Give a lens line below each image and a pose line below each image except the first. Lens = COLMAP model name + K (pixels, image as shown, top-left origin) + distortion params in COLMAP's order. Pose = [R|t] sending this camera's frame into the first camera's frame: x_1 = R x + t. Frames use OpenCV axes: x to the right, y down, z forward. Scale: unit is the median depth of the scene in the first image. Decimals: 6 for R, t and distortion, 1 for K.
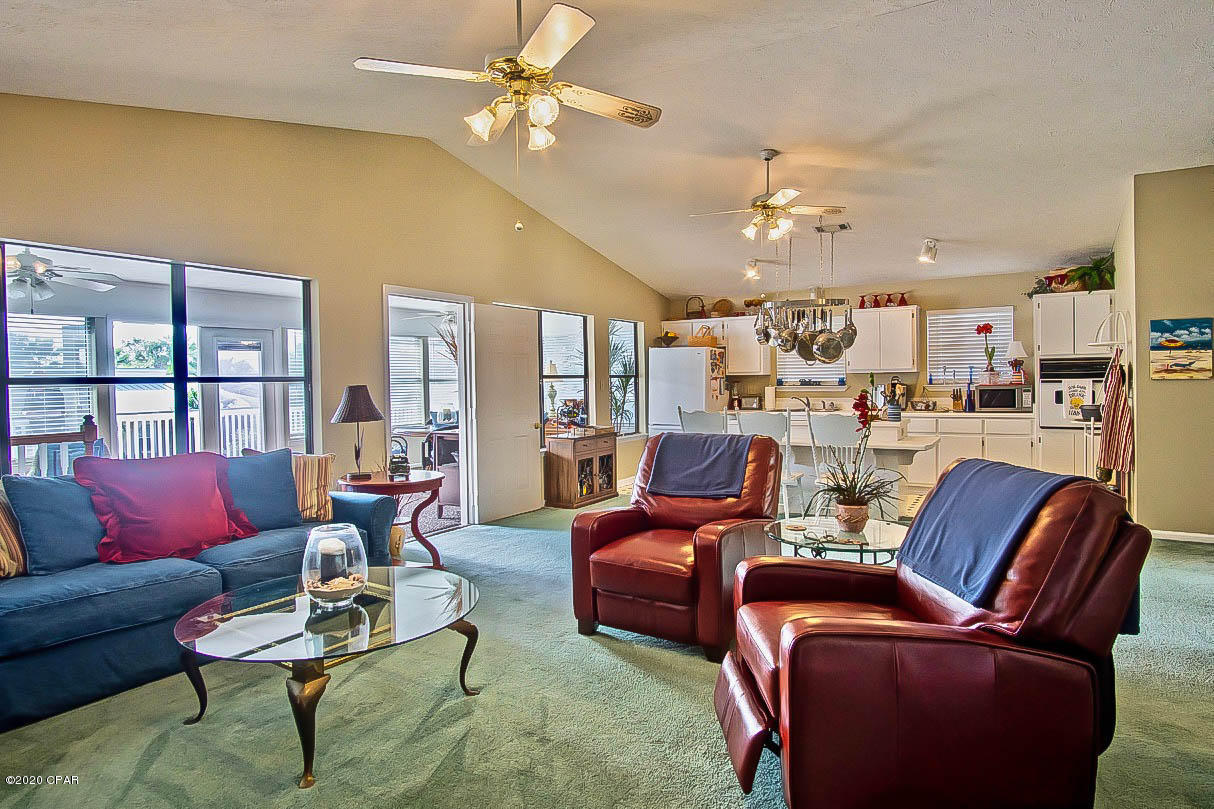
lens RADIAL K [[675.6, 0, 607.0], [0, 675.6, 404.5], [0, 0, 1]] dist [-0.045540, 0.000091]
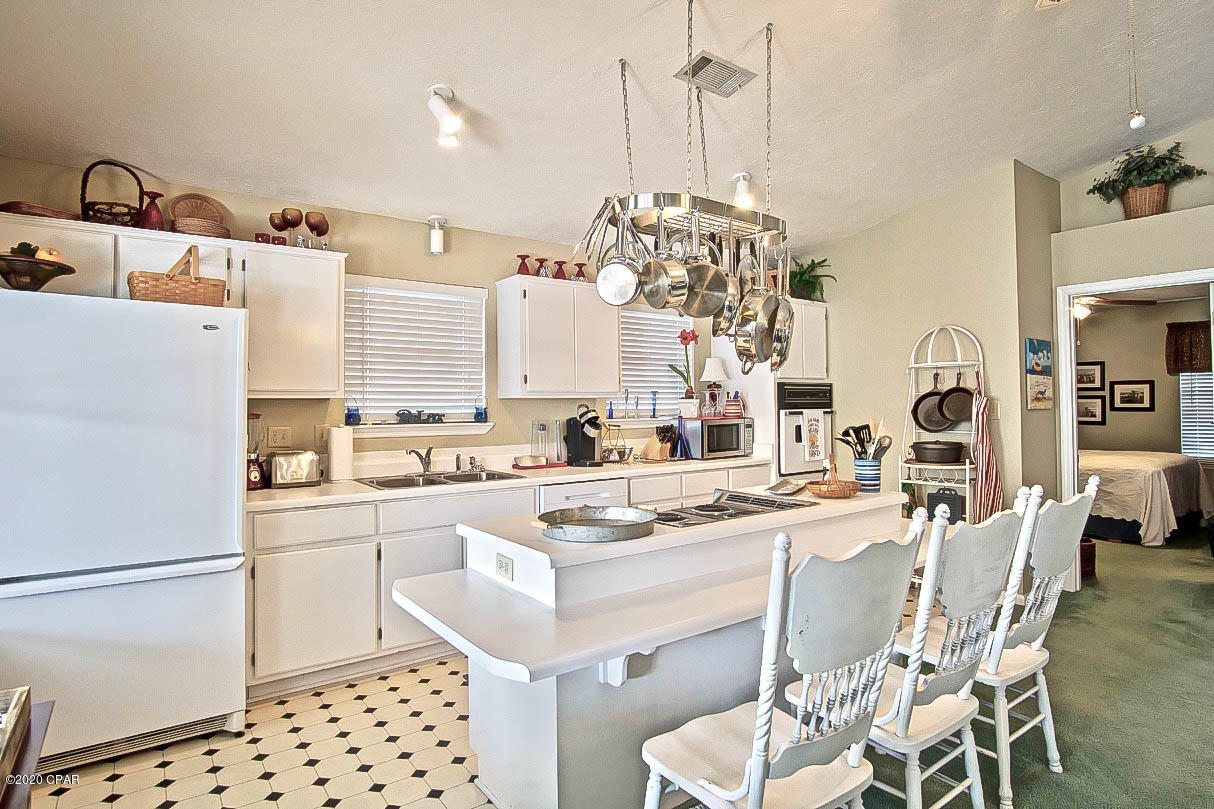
lens RADIAL K [[652.6, 0, 609.3], [0, 652.6, 397.4], [0, 0, 1]] dist [-0.025370, 0.002055]
pose [[0.375055, 0.024533, 0.926678, -0.087315], [0.035849, 0.998518, -0.040945, -0.027110], [-0.926309, 0.048577, 0.373620, 0.840384]]
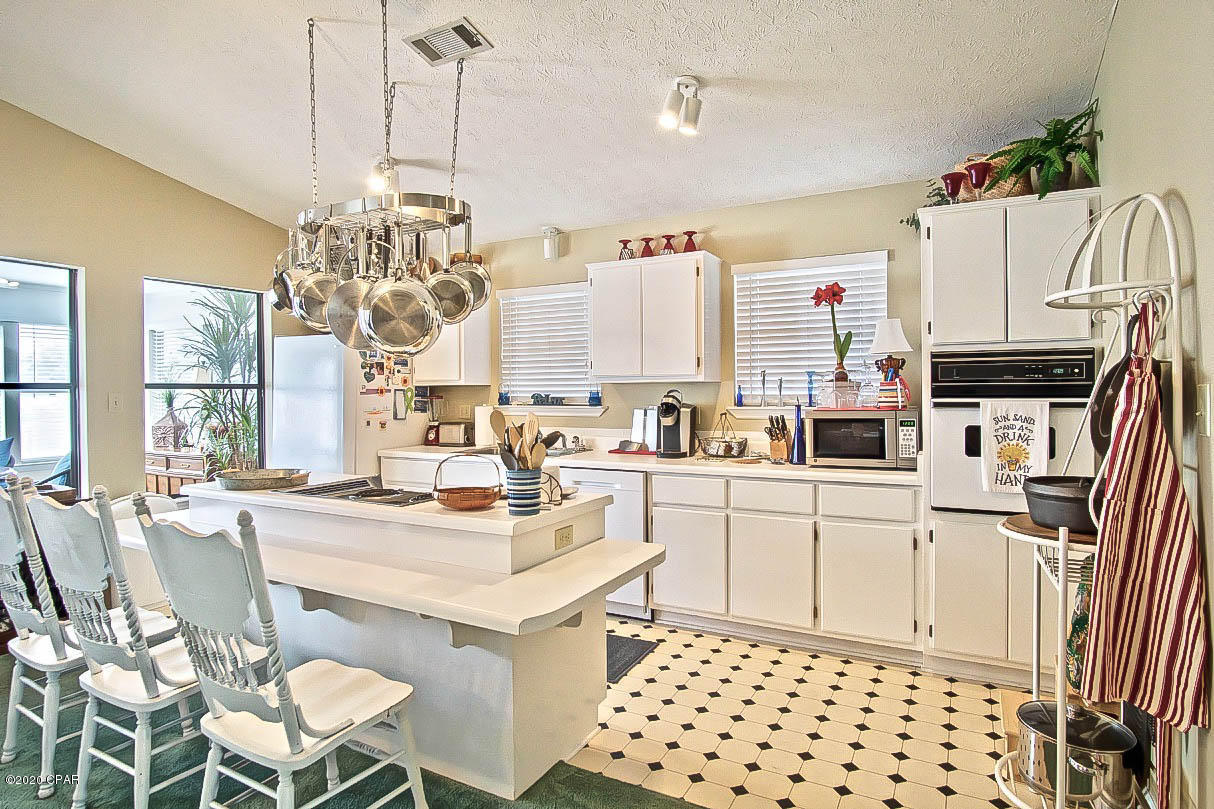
lens RADIAL K [[647.5, 0, 607.0], [0, 647.5, 404.5], [0, 0, 1]] dist [-0.047520, 0.000362]
pose [[0.998611, 0.007267, 0.052186, 0.385012], [-0.006525, 0.999875, -0.014375, -0.024973], [-0.052284, 0.014015, 0.998534, 0.542893]]
